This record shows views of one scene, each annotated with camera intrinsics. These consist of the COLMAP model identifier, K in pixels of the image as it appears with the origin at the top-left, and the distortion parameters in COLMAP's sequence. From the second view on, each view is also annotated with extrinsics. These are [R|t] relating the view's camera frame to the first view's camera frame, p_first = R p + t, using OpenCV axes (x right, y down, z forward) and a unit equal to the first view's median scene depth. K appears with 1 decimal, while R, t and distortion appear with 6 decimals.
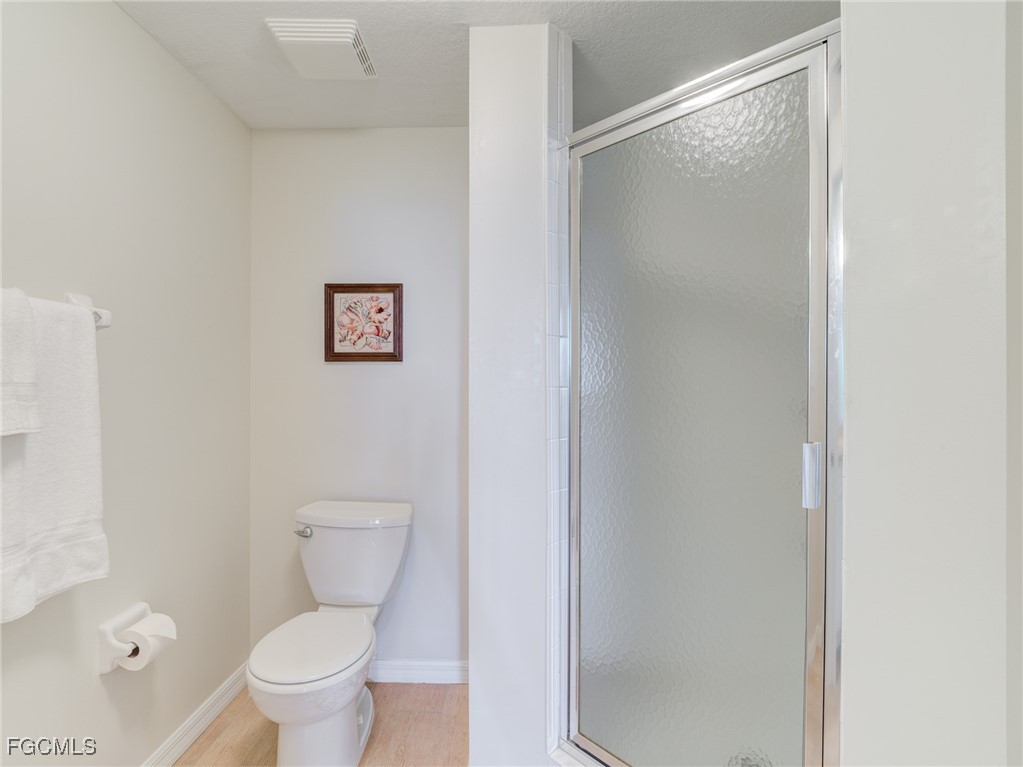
lens RADIAL K [[504.3, 0, 511.0], [0, 504.3, 386.7], [0, 0, 1]] dist [0.002405, -0.013079]
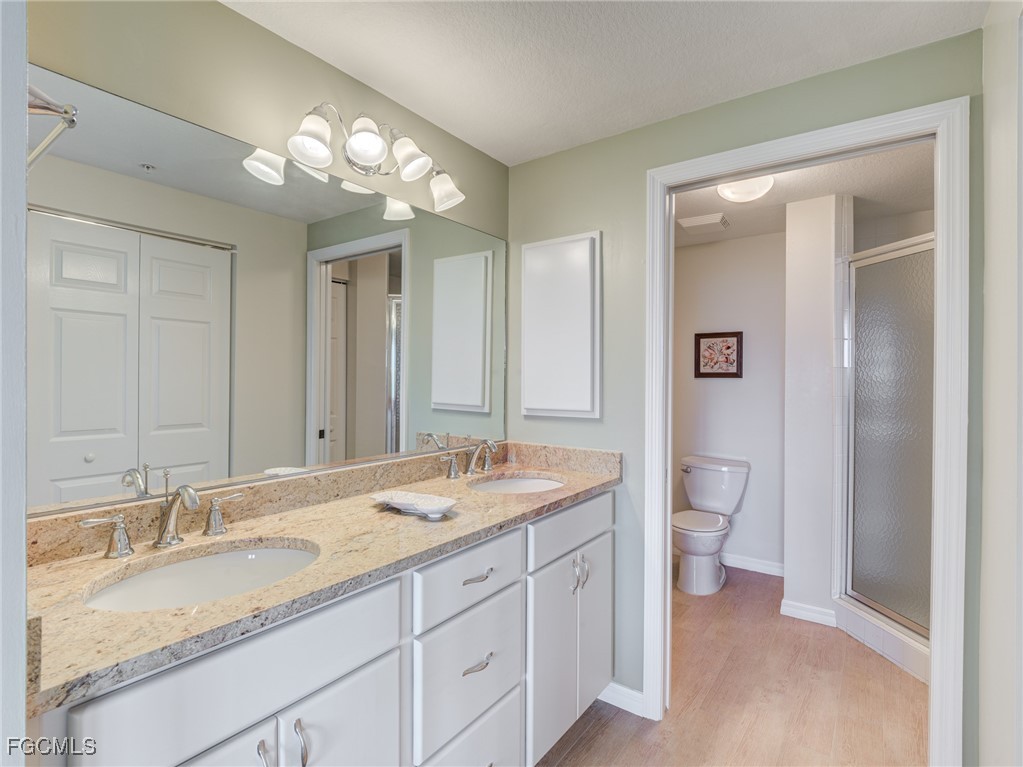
lens RADIAL K [[504.3, 0, 518.7], [0, 504.3, 388.4], [0, 0, 1]] dist [0.002405, -0.013079]
pose [[0.835029, 0.007184, -0.550160, 0.089249], [0.002967, 0.999841, 0.017559, -0.045725], [0.550199, -0.016295, 0.834875, -0.822630]]
